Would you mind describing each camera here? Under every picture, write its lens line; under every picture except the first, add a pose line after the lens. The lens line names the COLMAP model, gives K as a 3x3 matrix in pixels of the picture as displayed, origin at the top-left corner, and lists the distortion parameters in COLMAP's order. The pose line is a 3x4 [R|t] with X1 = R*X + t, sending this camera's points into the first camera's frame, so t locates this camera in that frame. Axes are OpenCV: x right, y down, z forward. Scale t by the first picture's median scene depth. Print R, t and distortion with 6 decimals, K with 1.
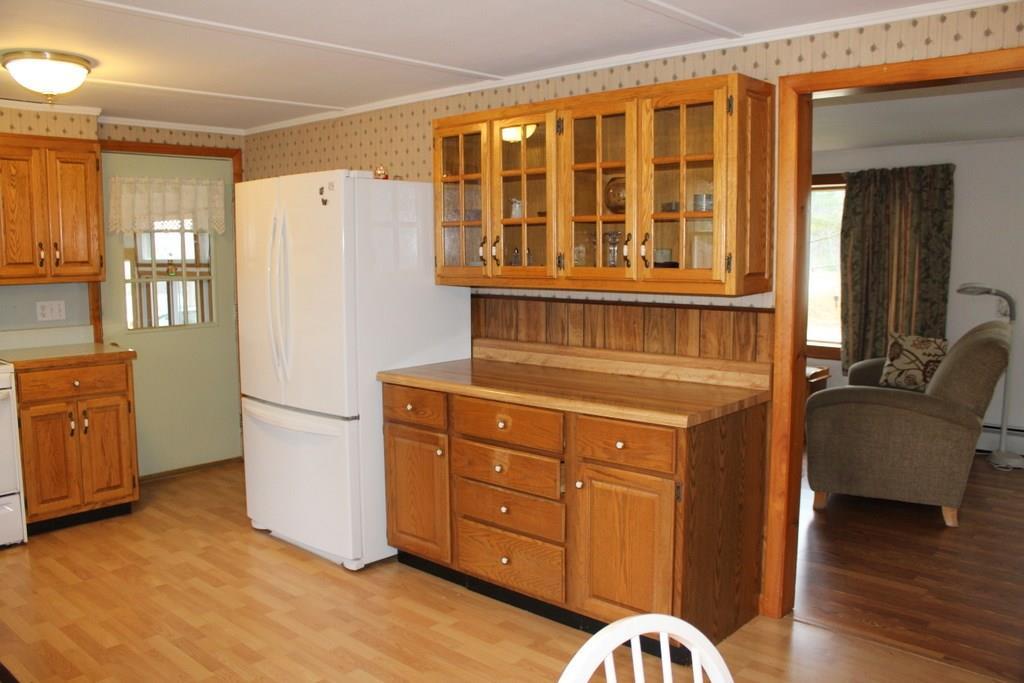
lens RADIAL K [[861.7, 0, 513.1], [0, 861.7, 347.3], [0, 0, 1]] dist [-0.095769, 0.035977]
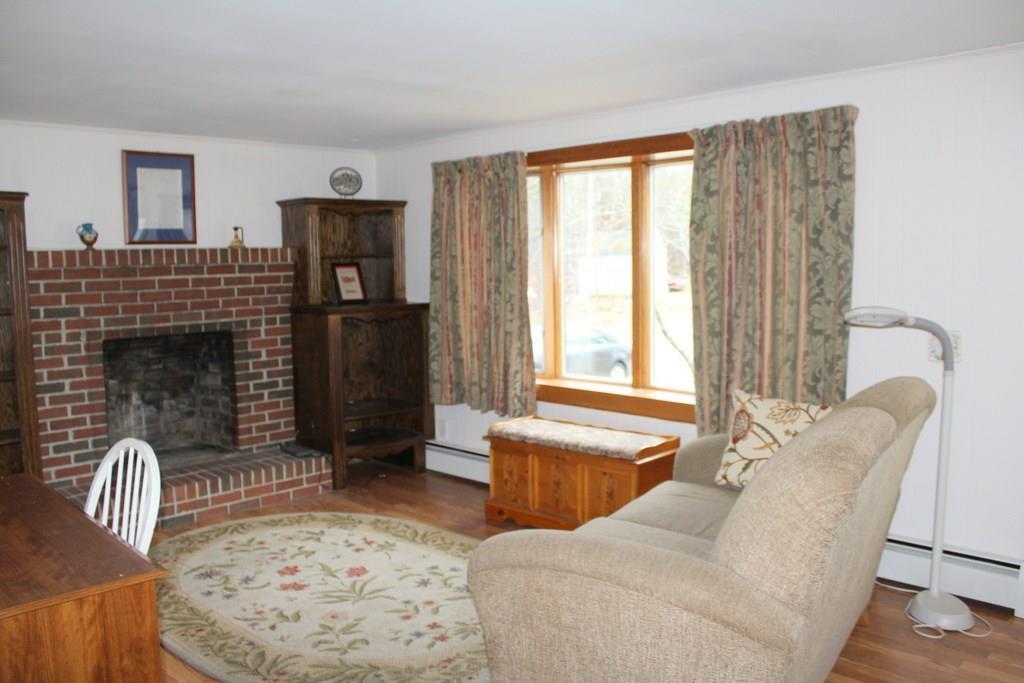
lens RADIAL K [[861.7, 0, 514.0], [0, 861.7, 336.4], [0, 0, 1]] dist [-0.095769, 0.035977]
pose [[0.999011, -0.006293, -0.044009, 0.298190], [0.005228, 0.999691, -0.024281, -0.039450], [0.044148, 0.024027, 0.998736, 0.378797]]
